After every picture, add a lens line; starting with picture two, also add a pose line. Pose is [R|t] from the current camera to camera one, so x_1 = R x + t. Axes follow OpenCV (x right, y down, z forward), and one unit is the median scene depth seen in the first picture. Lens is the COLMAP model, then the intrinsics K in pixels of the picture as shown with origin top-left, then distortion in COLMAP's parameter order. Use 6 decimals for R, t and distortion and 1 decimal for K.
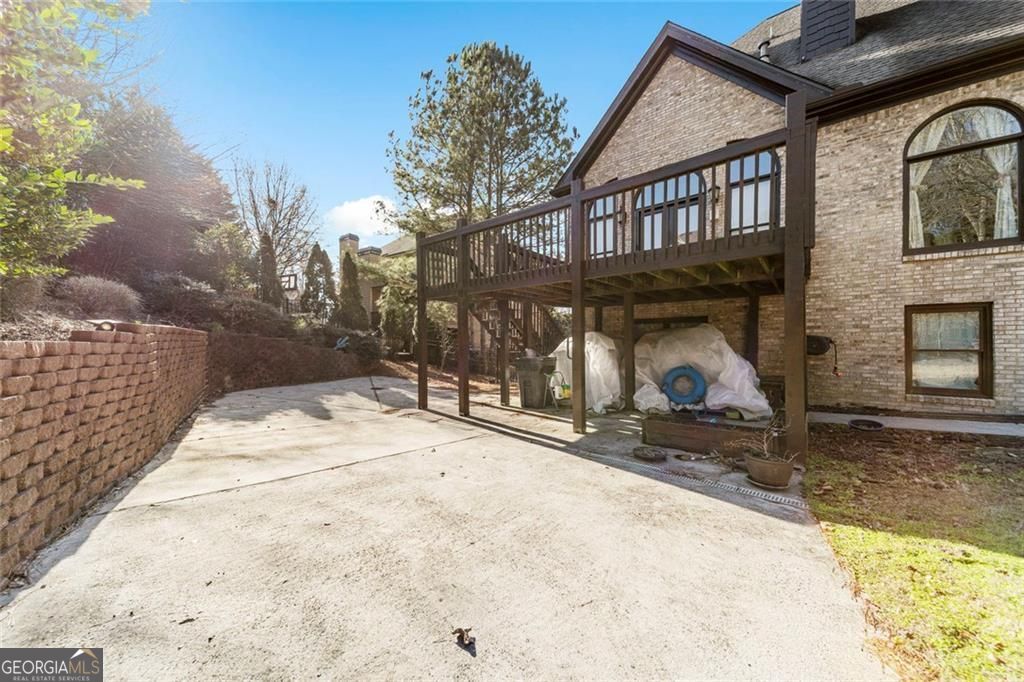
lens RADIAL K [[352.8, 0, 512.4], [0, 352.8, 335.7], [0, 0, 1]] dist [0.074189, -0.022982]
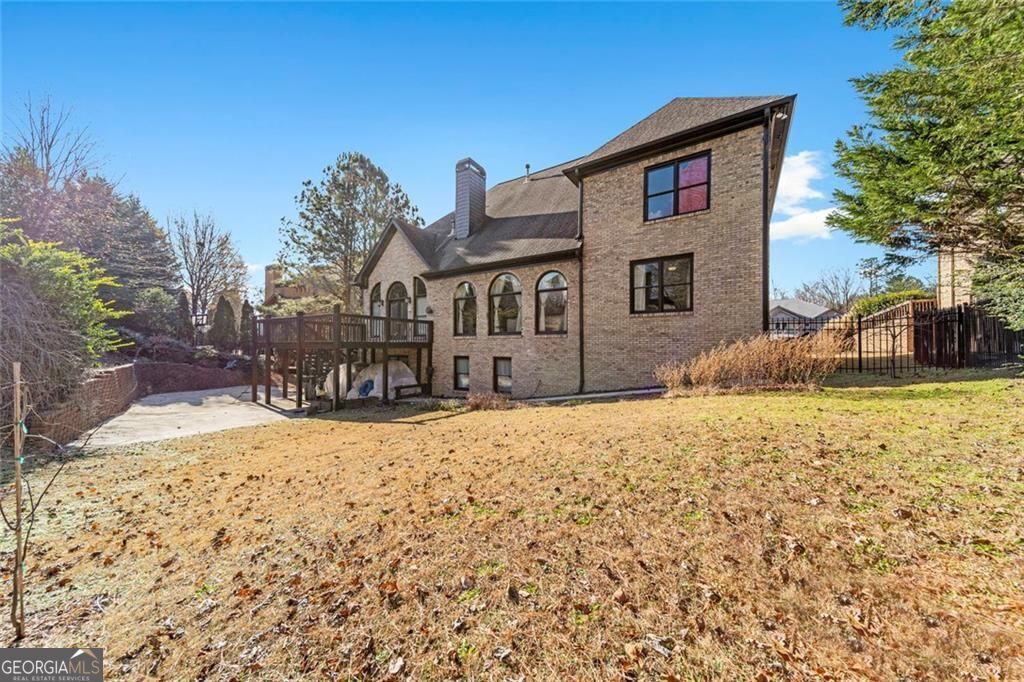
lens RADIAL K [[352.8, 0, 512.4], [0, 352.8, 335.7], [0, 0, 1]] dist [0.074189, -0.022982]
pose [[0.995587, 0.010031, 0.093304, 1.080022], [-0.008531, 0.999828, -0.016456, -0.159681], [-0.093453, 0.015587, 0.995502, -1.293880]]
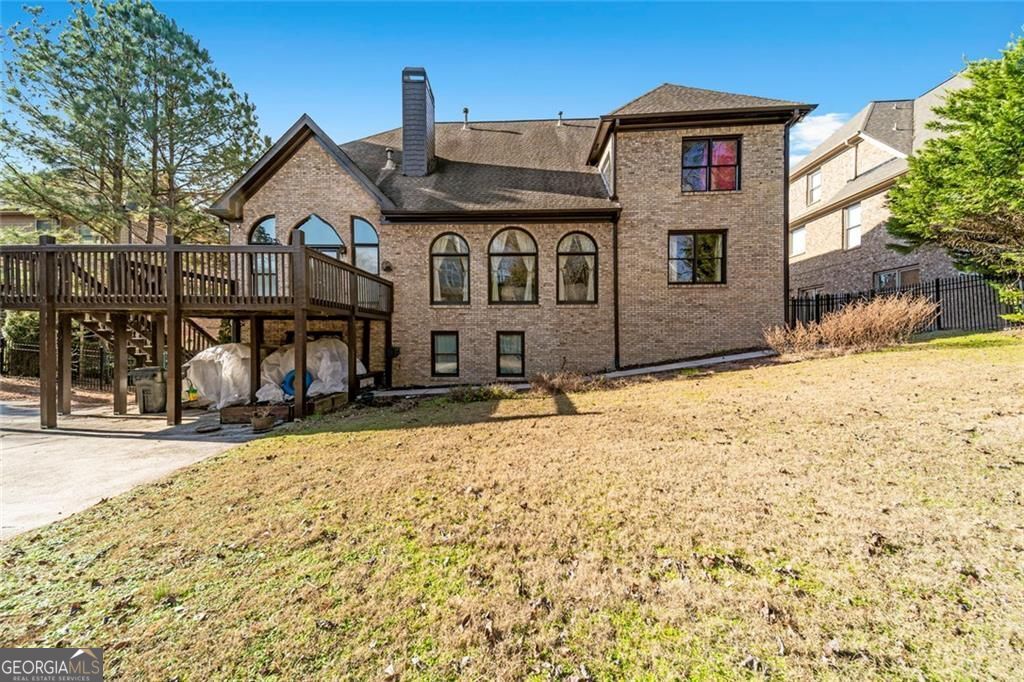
lens RADIAL K [[352.8, 0, 512.4], [0, 352.8, 335.7], [0, 0, 1]] dist [0.074189, -0.022982]
pose [[0.800687, 0.009190, 0.599013, 0.266202], [-0.012634, 0.999919, 0.001546, -0.056569], [-0.598950, -0.008806, 0.800738, -0.617606]]
